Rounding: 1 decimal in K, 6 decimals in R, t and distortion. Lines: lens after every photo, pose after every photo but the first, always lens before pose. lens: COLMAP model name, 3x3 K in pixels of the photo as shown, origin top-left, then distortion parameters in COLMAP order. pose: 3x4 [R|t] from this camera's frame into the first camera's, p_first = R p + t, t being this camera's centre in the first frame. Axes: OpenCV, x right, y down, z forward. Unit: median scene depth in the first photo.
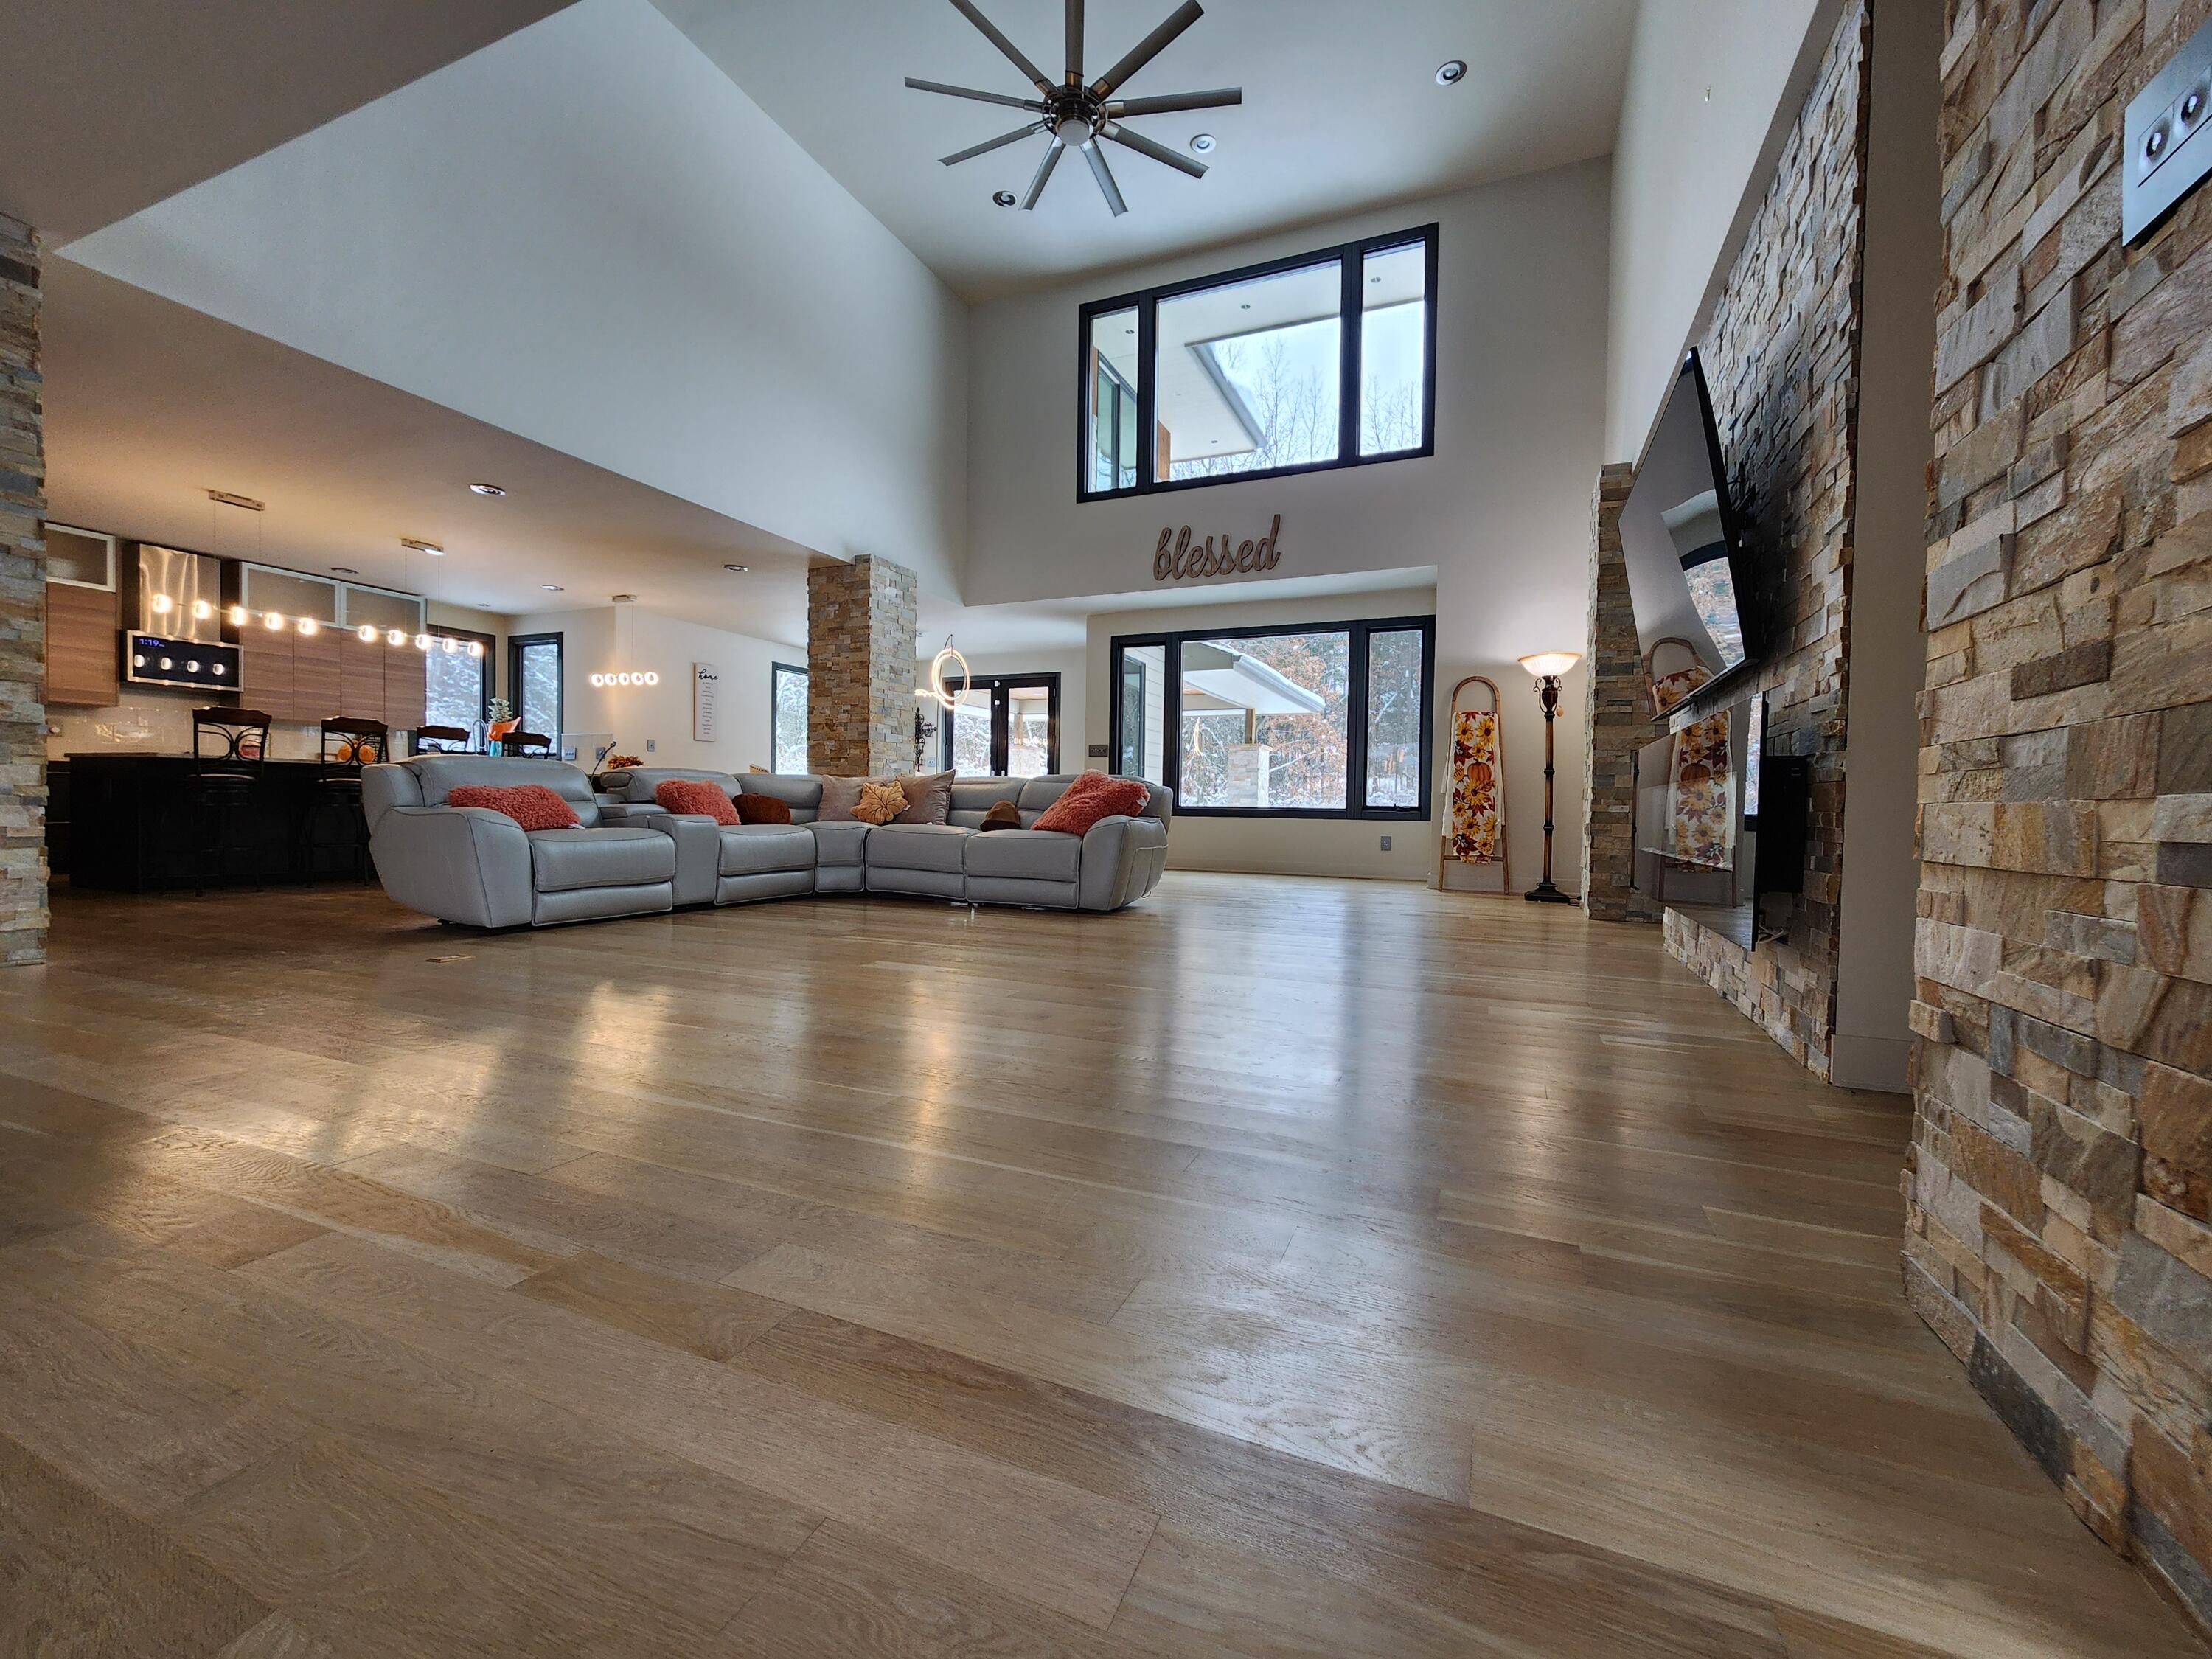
lens RADIAL K [[914.2, 0, 1106.0], [0, 914.2, 829.5], [0, 0, 1]] dist [0.000377, 0.000094]
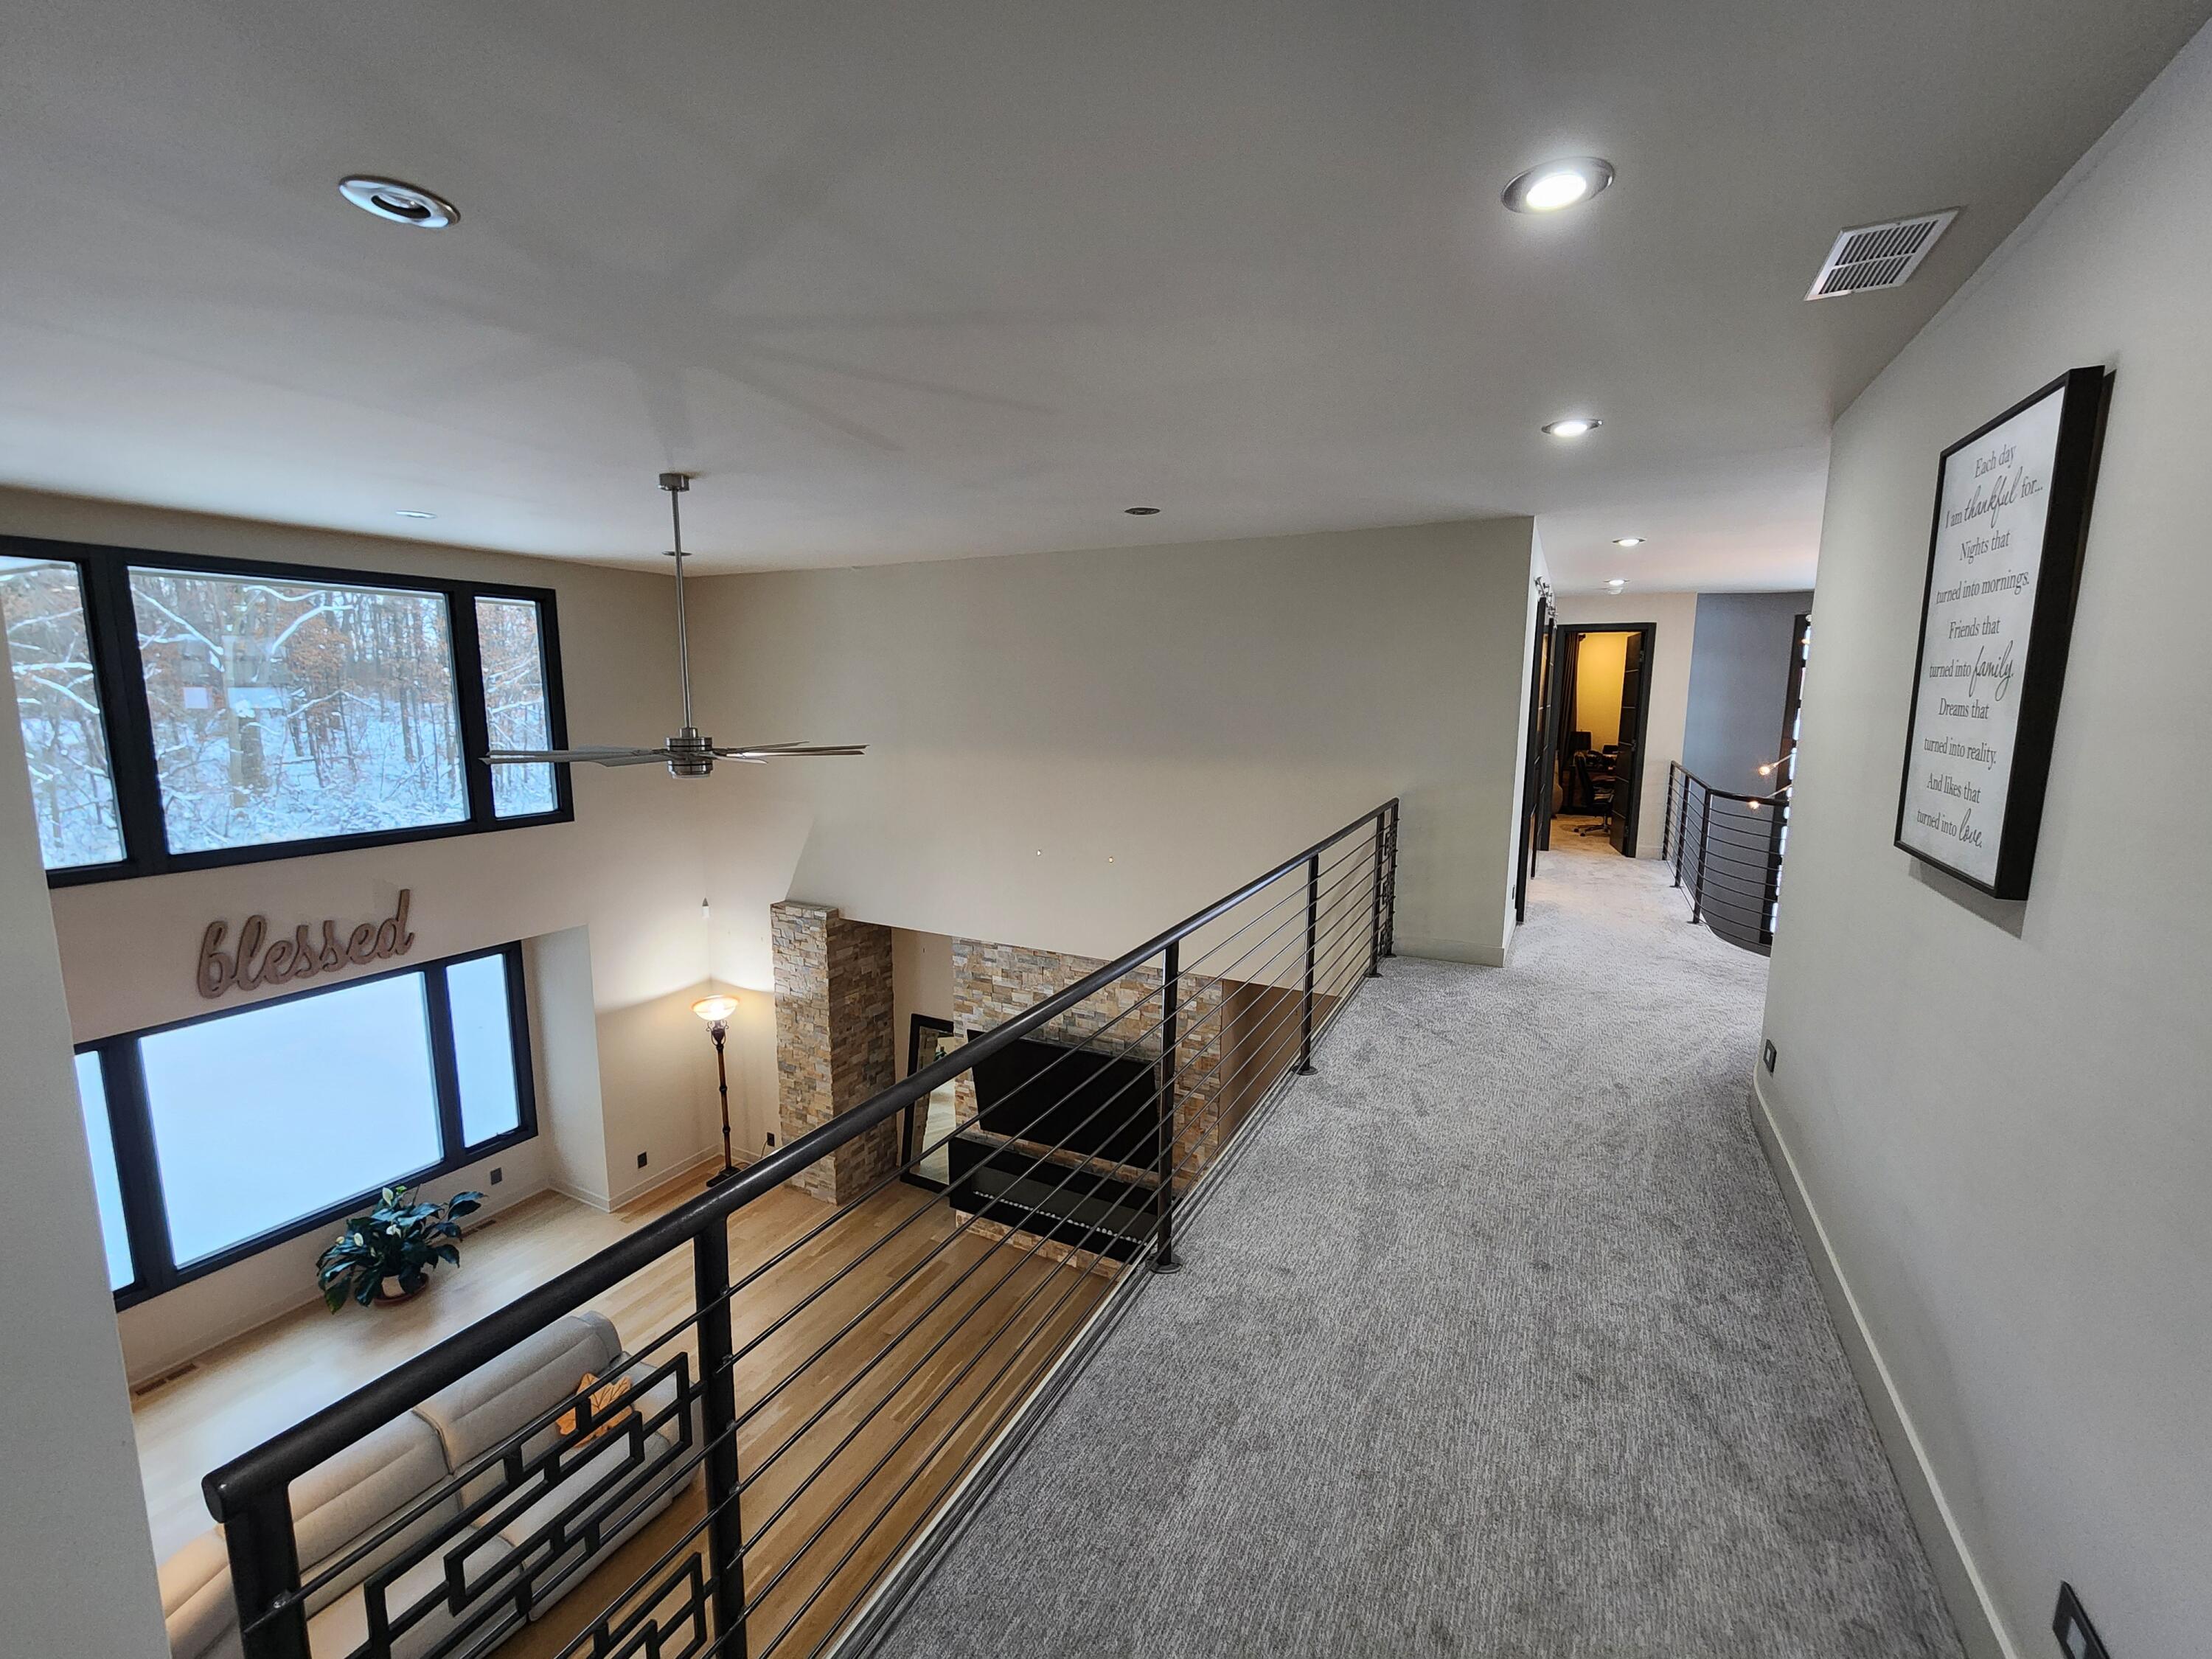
lens RADIAL K [[914.2, 0, 1106.0], [0, 914.2, 829.5], [0, 0, 1]] dist [0.000377, 0.000094]
pose [[0.069323, -0.163139, 0.984165, -0.552117], [0.020319, 0.986564, 0.162106, -0.502968], [-0.997387, 0.008759, 0.071707, 0.303541]]
